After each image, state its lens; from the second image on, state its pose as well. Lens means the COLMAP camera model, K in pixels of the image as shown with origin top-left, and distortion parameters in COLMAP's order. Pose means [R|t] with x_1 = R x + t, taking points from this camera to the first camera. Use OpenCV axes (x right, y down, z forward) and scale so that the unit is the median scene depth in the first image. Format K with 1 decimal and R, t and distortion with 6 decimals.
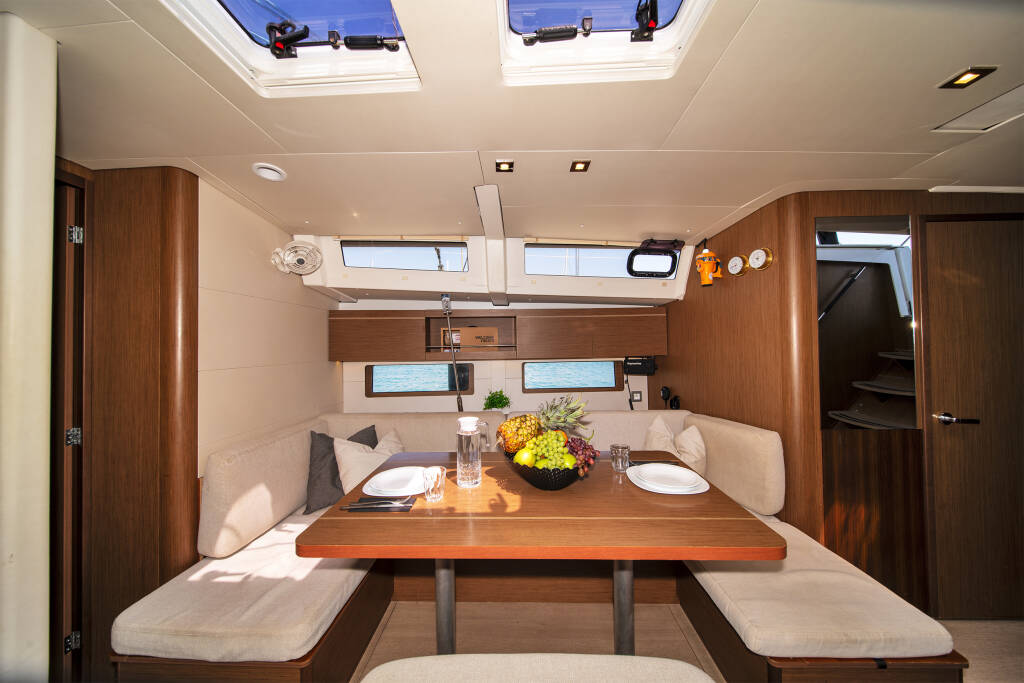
lens RADIAL K [[355.9, 0, 512.0], [0, 355.9, 341.5], [0, 0, 1]] dist [-0.000313, -0.000027]
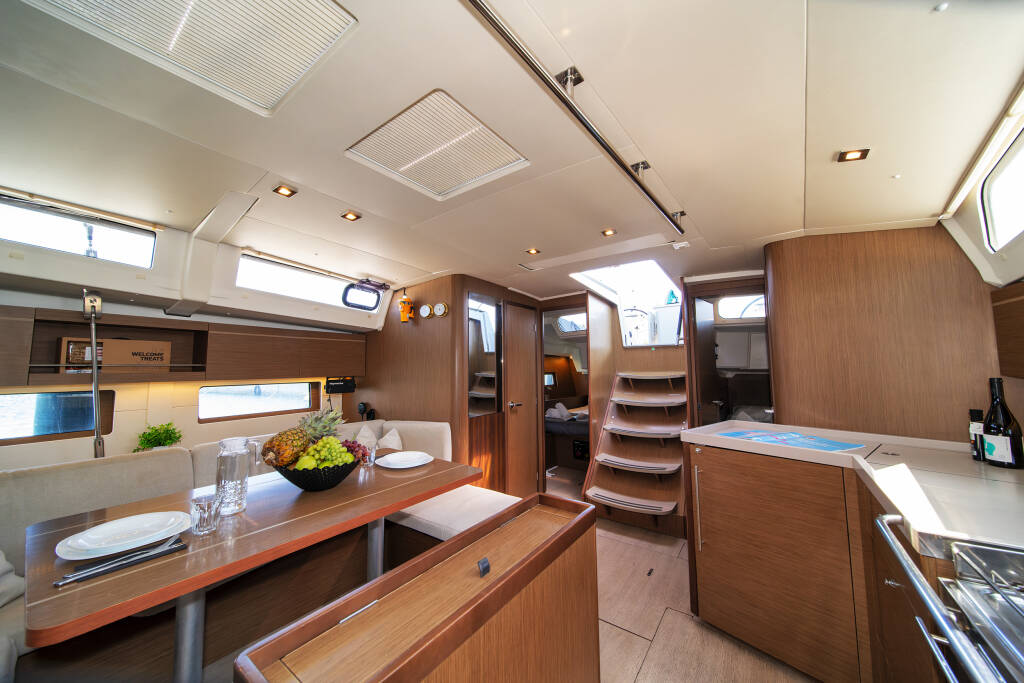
lens RADIAL K [[355.9, 0, 512.0], [0, 355.9, 341.5], [0, 0, 1]] dist [-0.000313, -0.000027]
pose [[0.564114, 0.070166, 0.822710, -0.298155], [-0.006409, 0.996725, -0.080612, 0.019861], [-0.825672, 0.040202, 0.562716, -0.083148]]
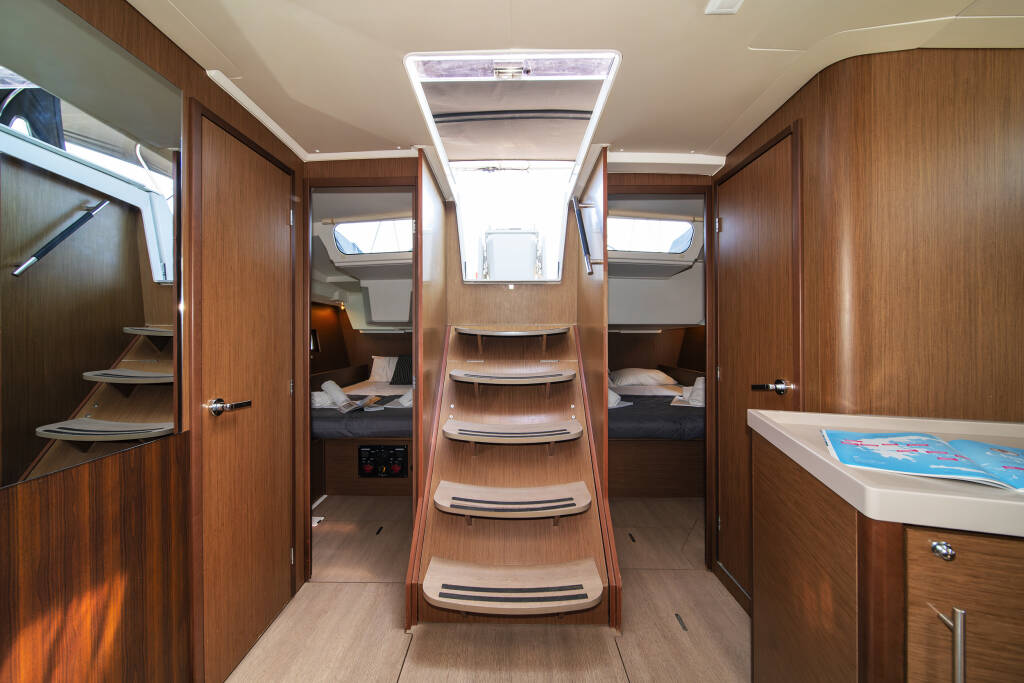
lens RADIAL K [[384.6, 0, 508.5], [0, 384.6, 326.8], [0, 0, 1]] dist [-0.000195, -0.000121]
pose [[-0.015840, 0.018401, 0.999705, 0.320474], [-0.007675, 0.999799, -0.018524, 0.048762], [-0.999845, -0.007966, -0.015696, 0.313829]]
